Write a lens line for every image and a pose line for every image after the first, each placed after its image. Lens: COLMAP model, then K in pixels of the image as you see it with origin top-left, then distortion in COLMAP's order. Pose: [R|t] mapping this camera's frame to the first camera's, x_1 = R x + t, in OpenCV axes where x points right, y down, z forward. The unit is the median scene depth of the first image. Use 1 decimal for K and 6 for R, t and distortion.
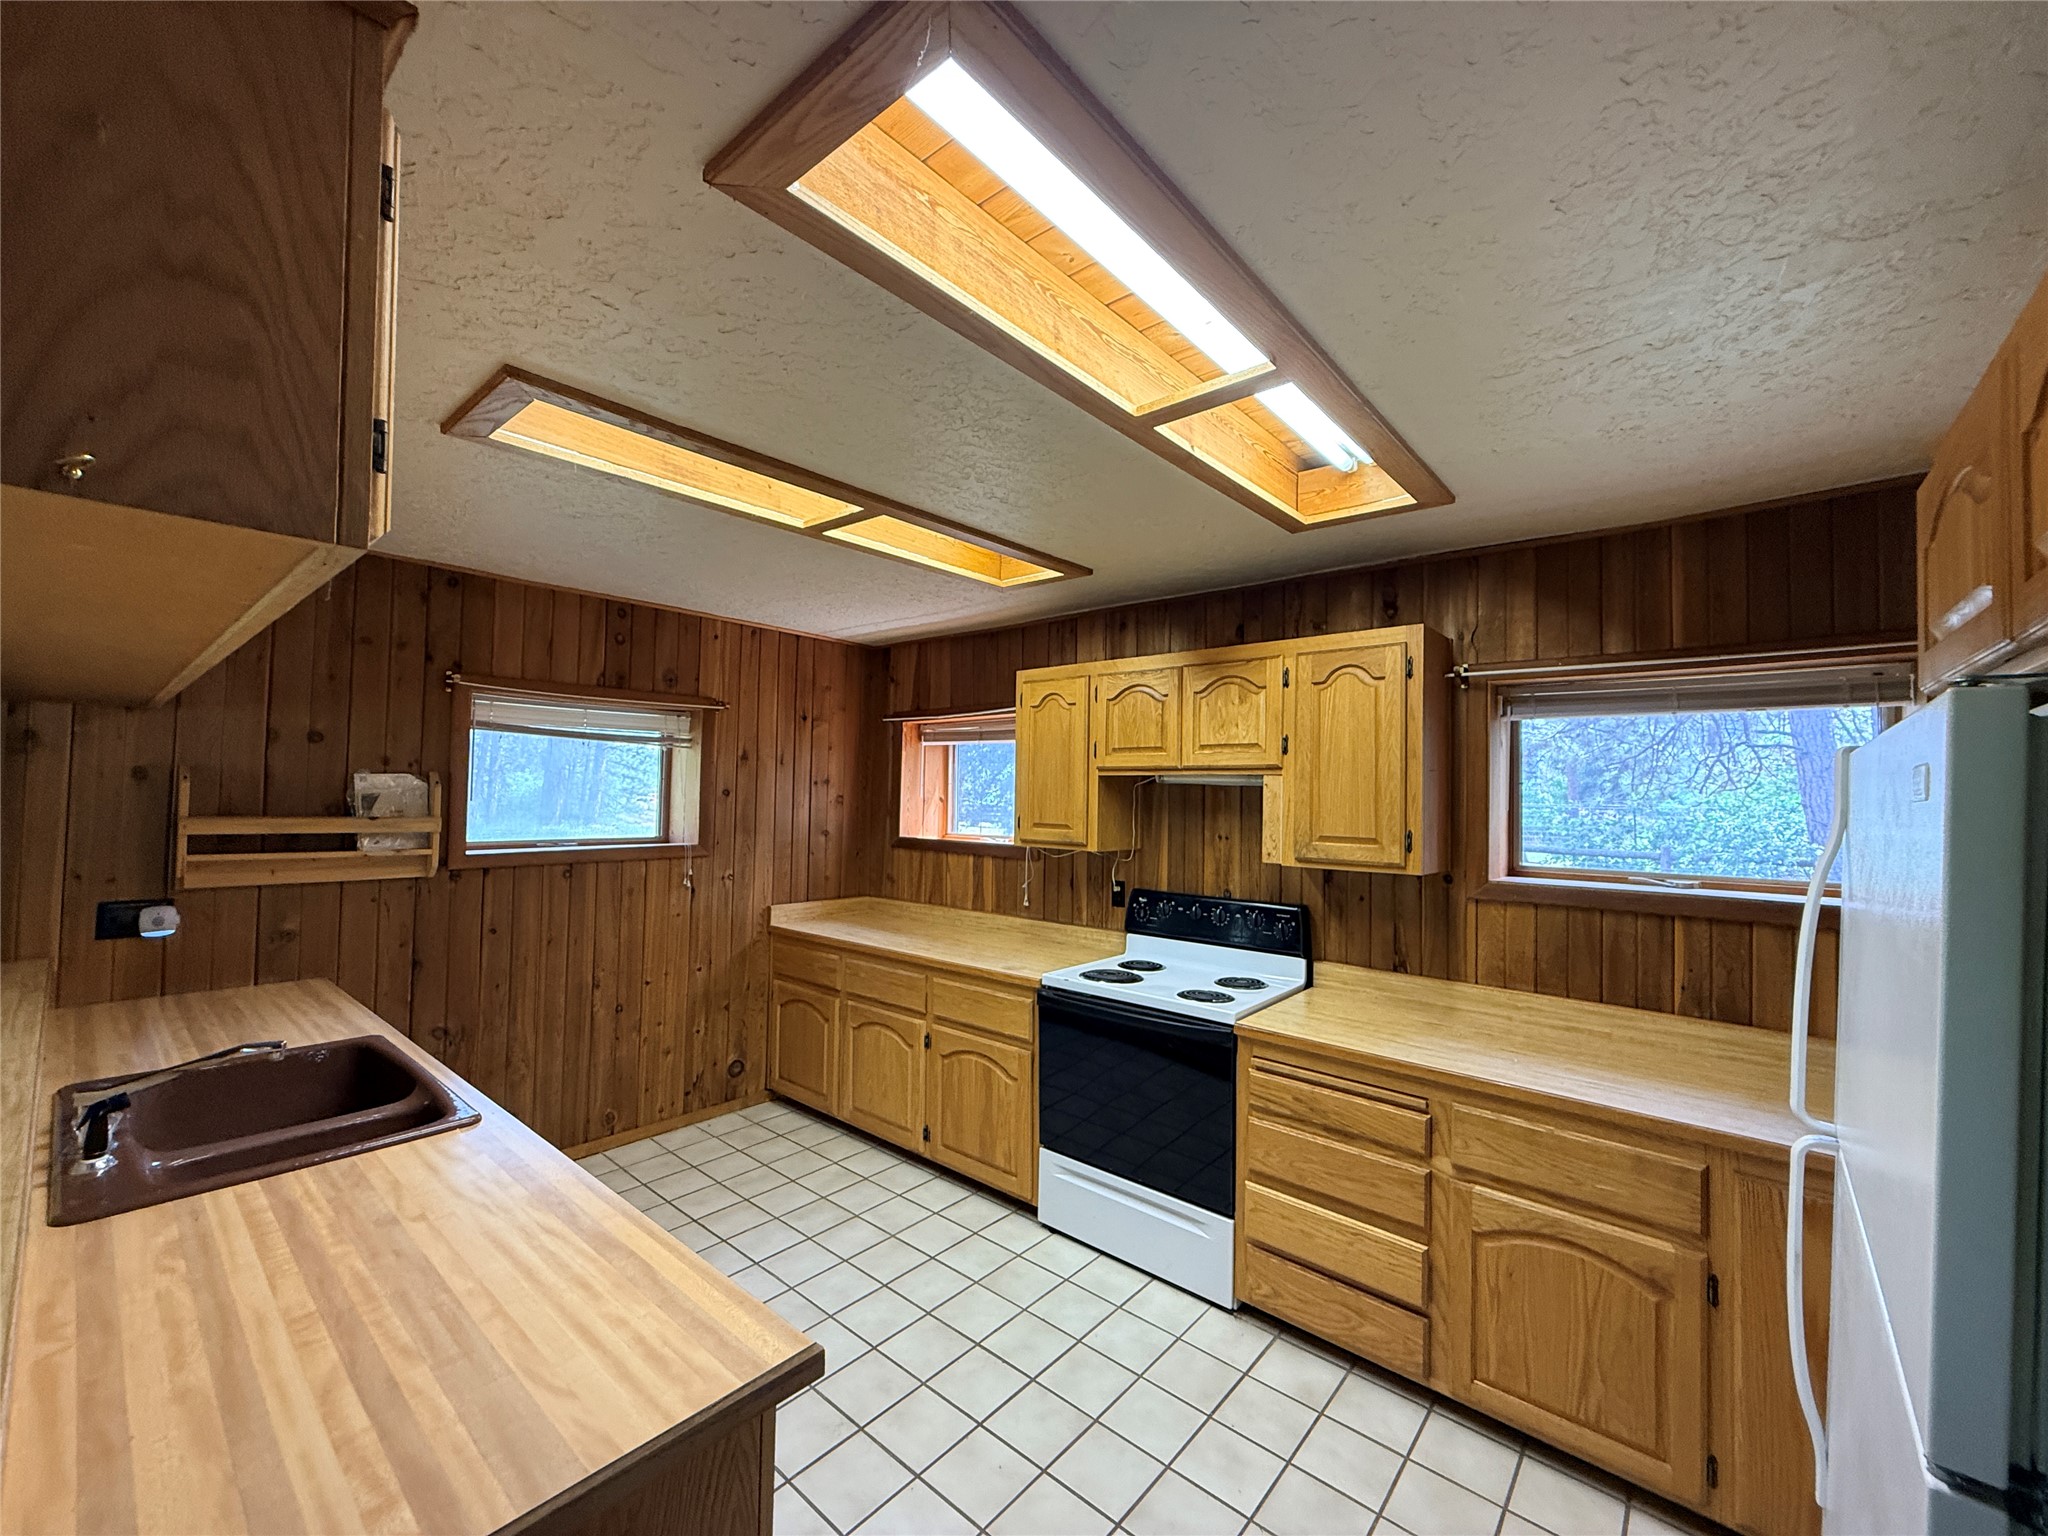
lens RADIAL K [[811.9, 0, 1016.7], [0, 811.9, 773.2], [0, 0, 1]] dist [-0.000510, 0.000073]
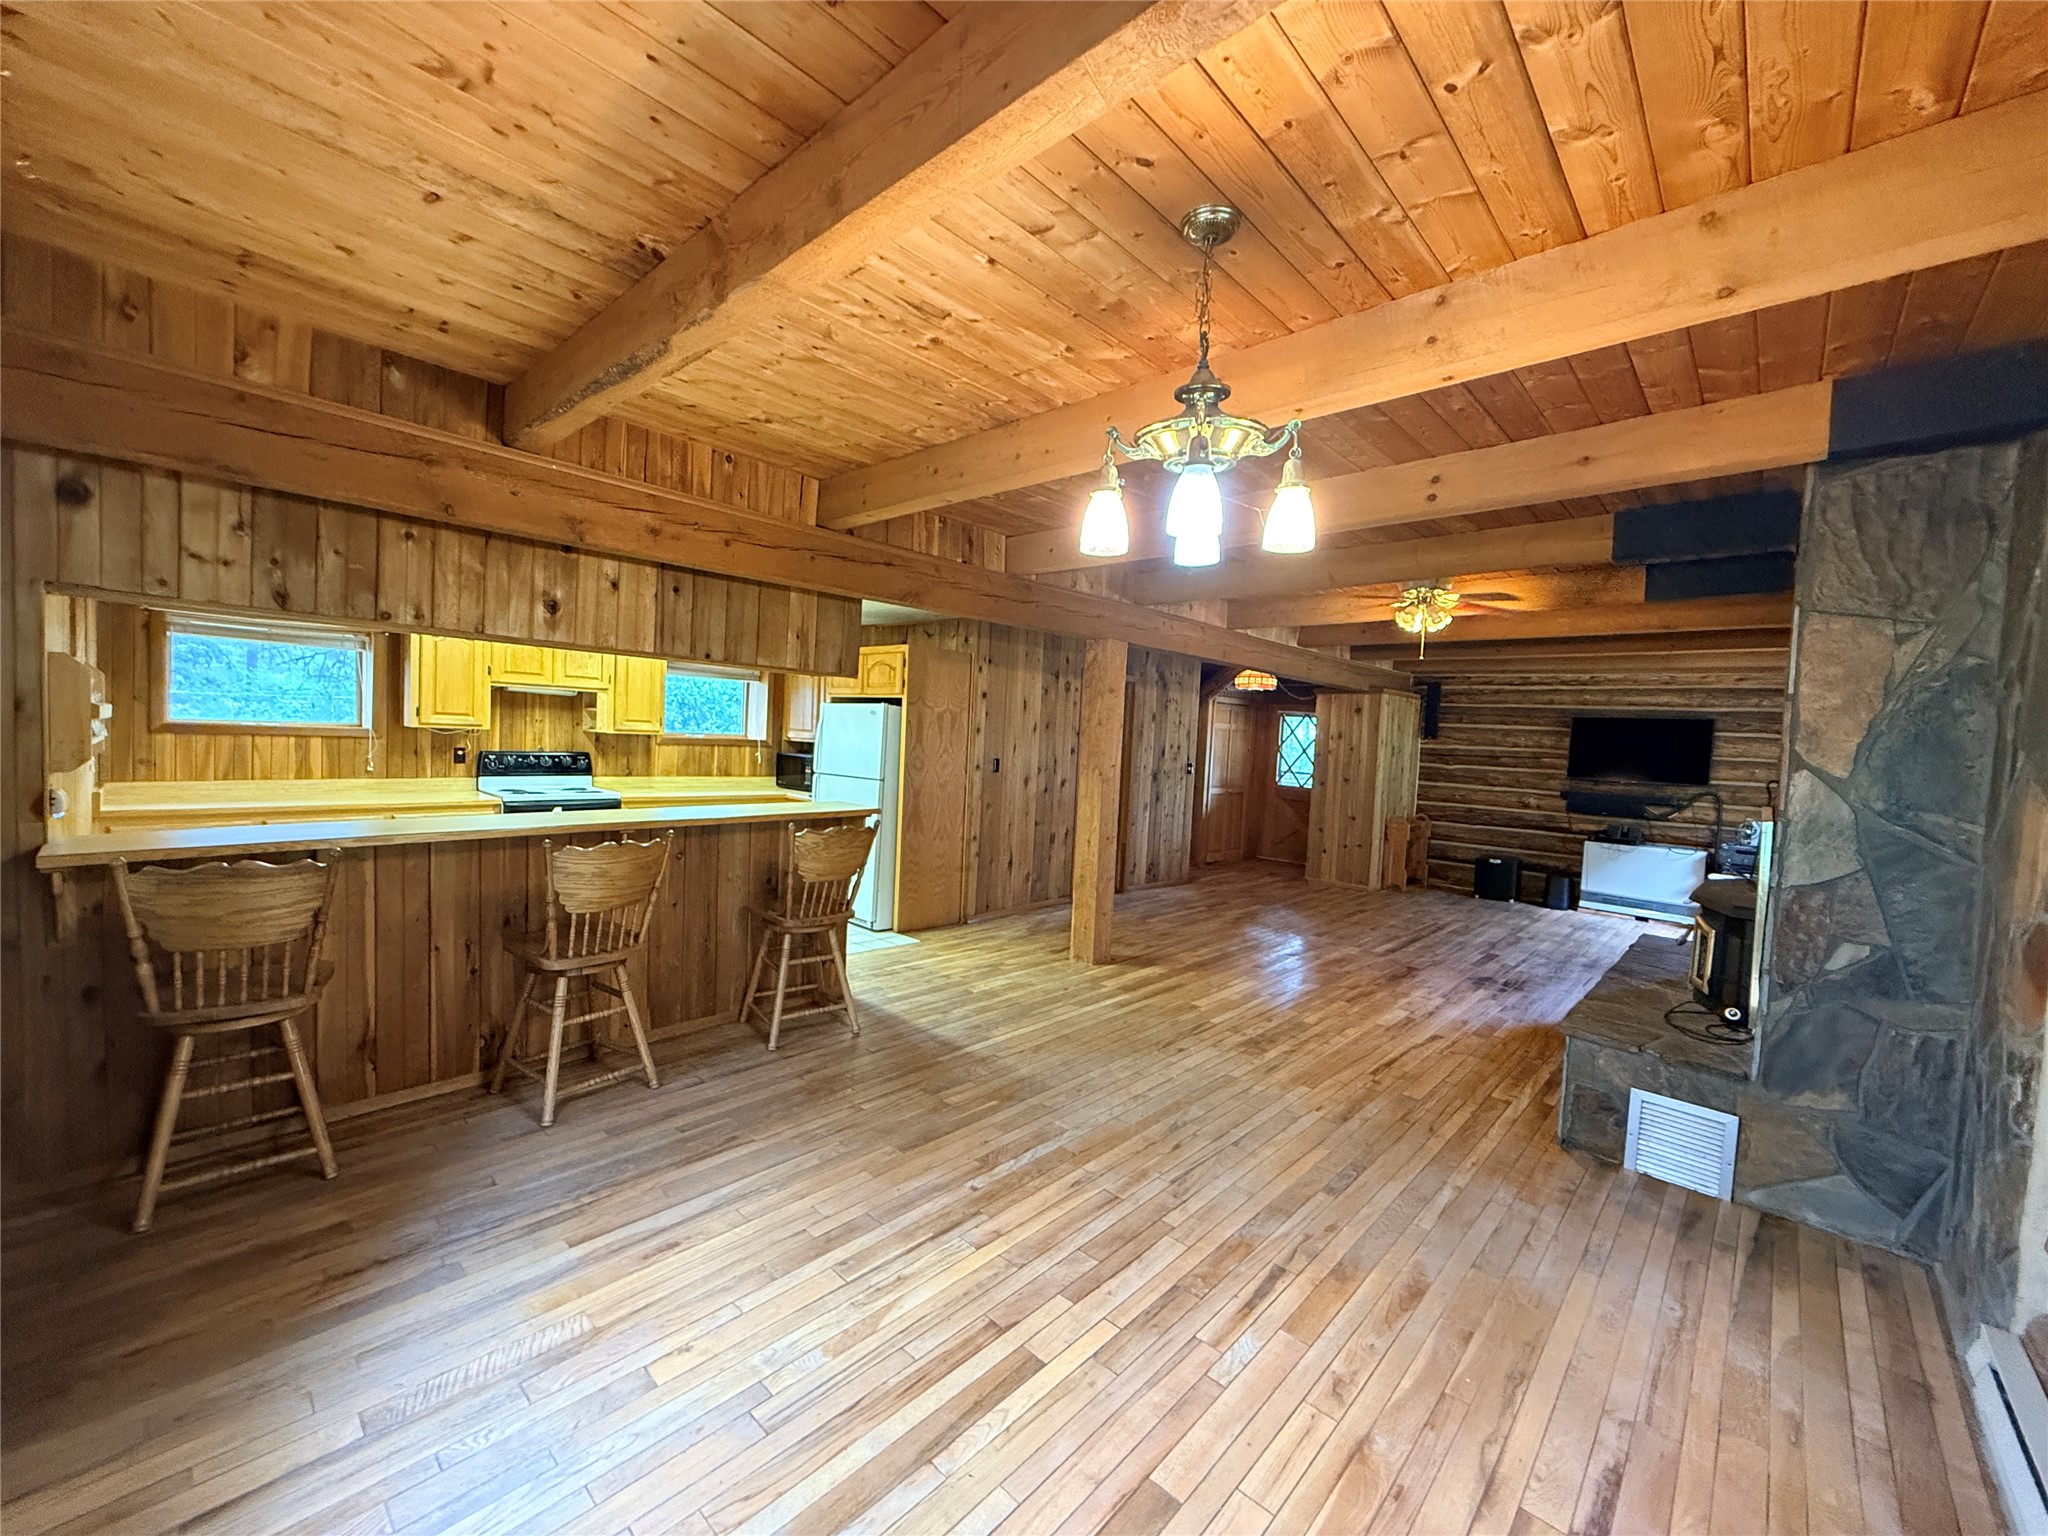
lens RADIAL K [[811.9, 0, 1020.6], [0, 811.9, 771.8], [0, 0, 1]] dist [-0.000510, 0.000073]
pose [[0.044503, -0.065369, 0.996868, -1.751260], [-0.071545, 0.995086, 0.068446, -0.014282], [-0.996444, -0.074367, 0.039608, -0.231622]]
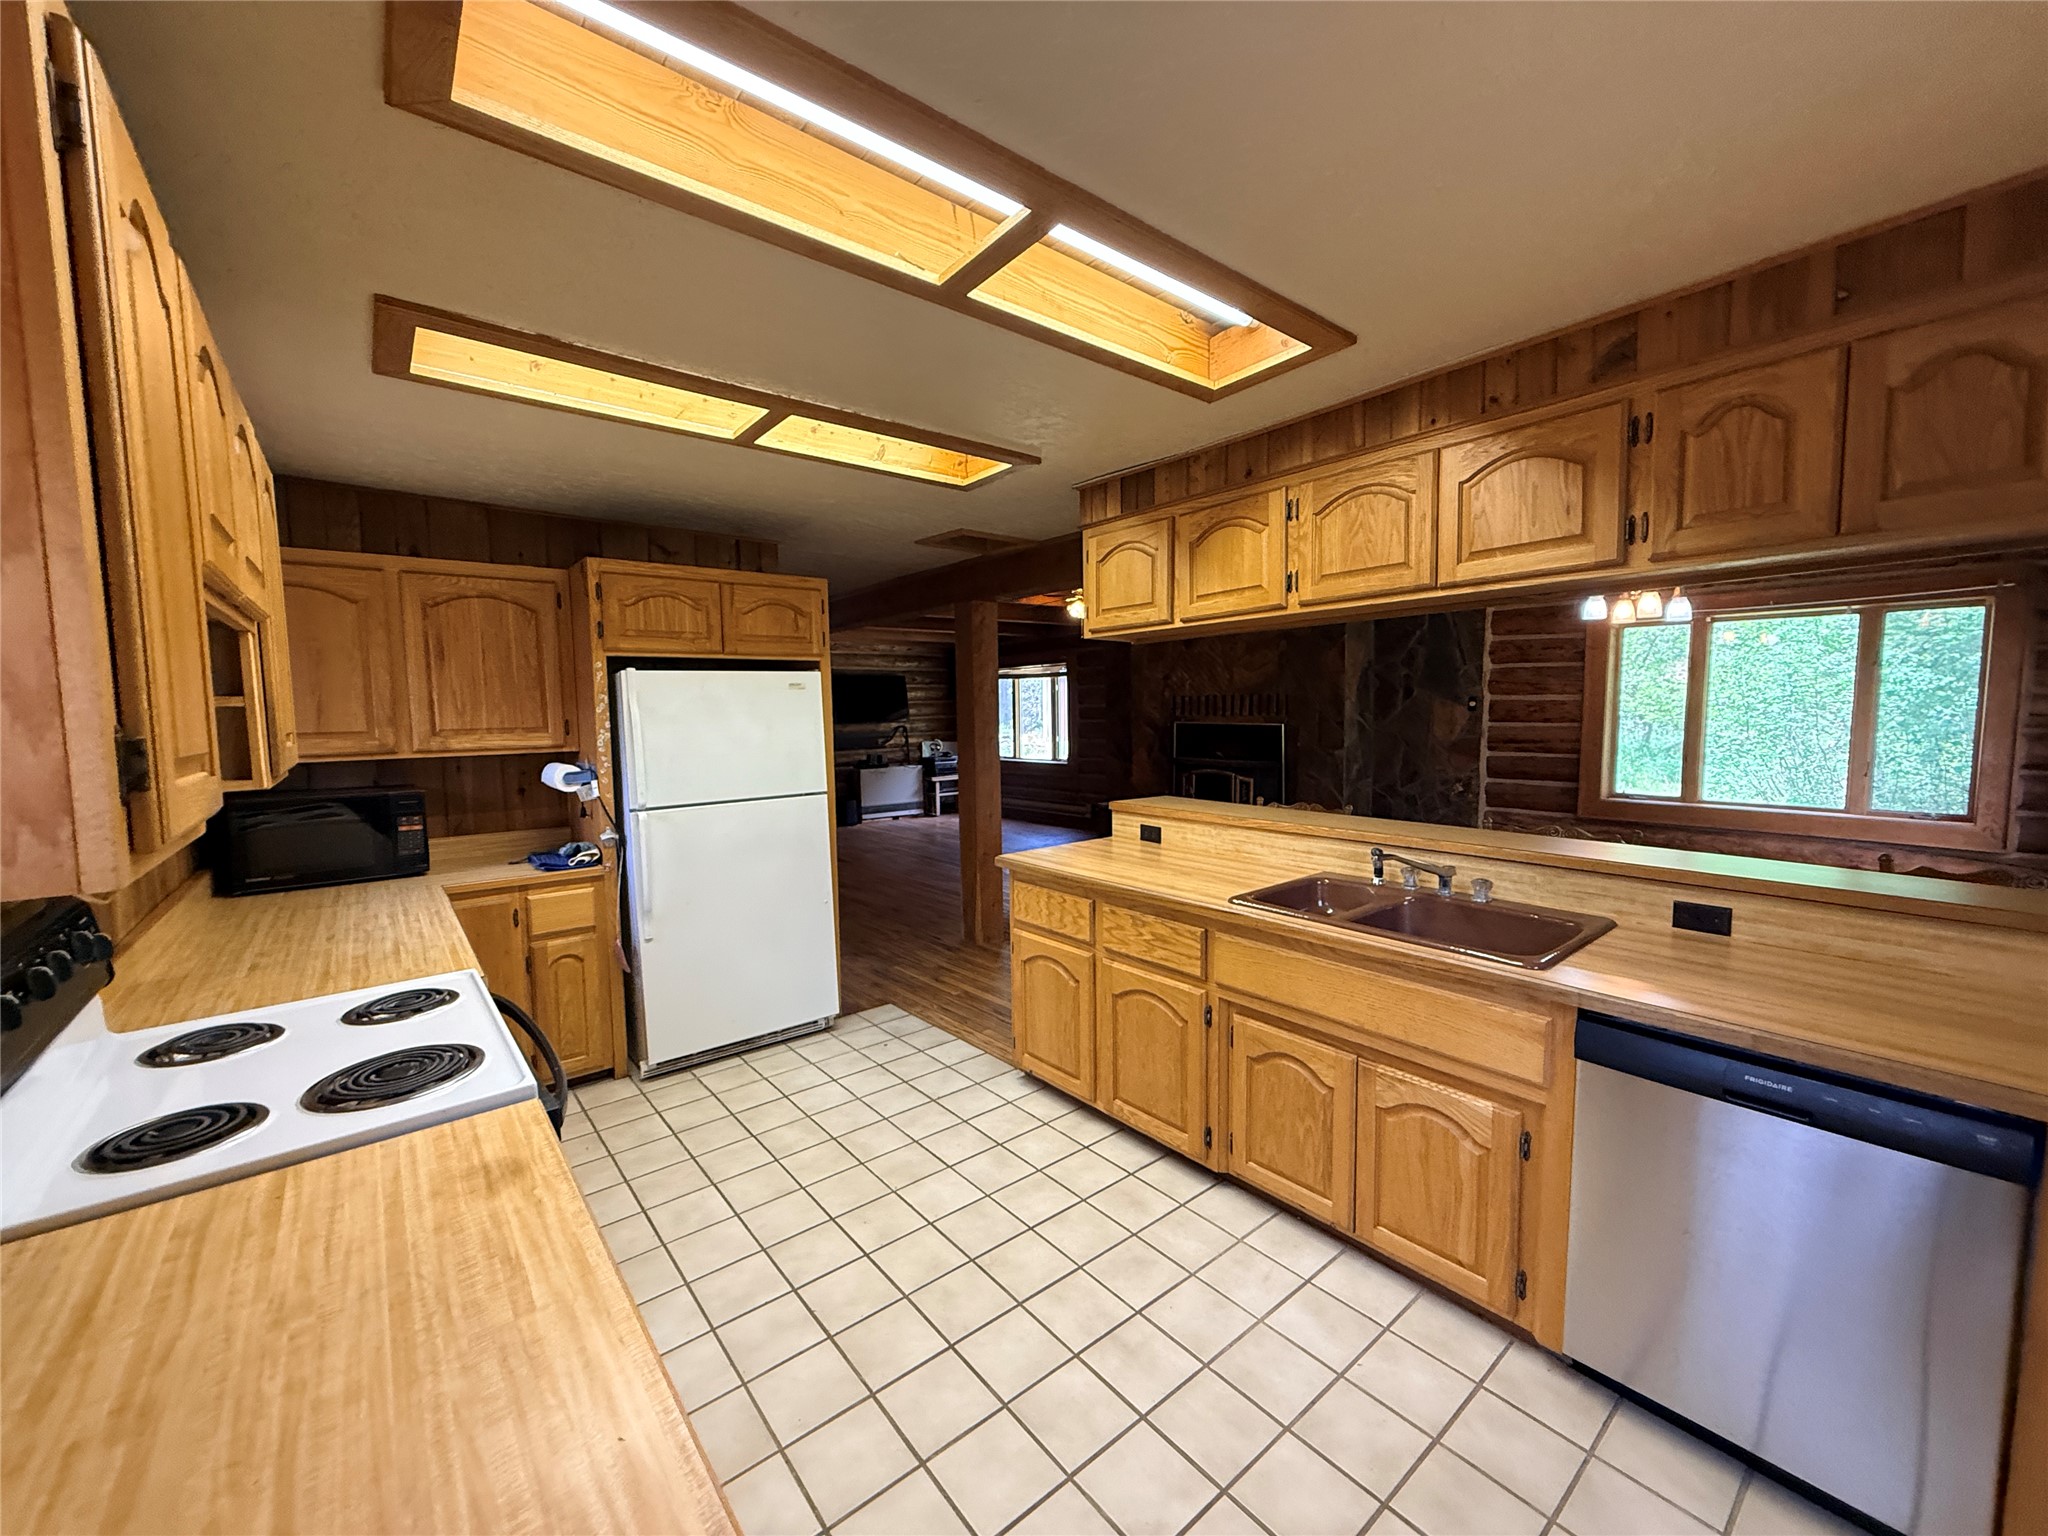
lens RADIAL K [[811.9, 0, 1023.9], [0, 811.9, 772.3], [0, 0, 1]] dist [-0.000510, 0.000073]
pose [[-0.984822, -0.017184, 0.172712, -0.292888], [-0.006860, 0.998163, 0.060199, 0.058140], [-0.173429, 0.058101, -0.983131, 1.378526]]
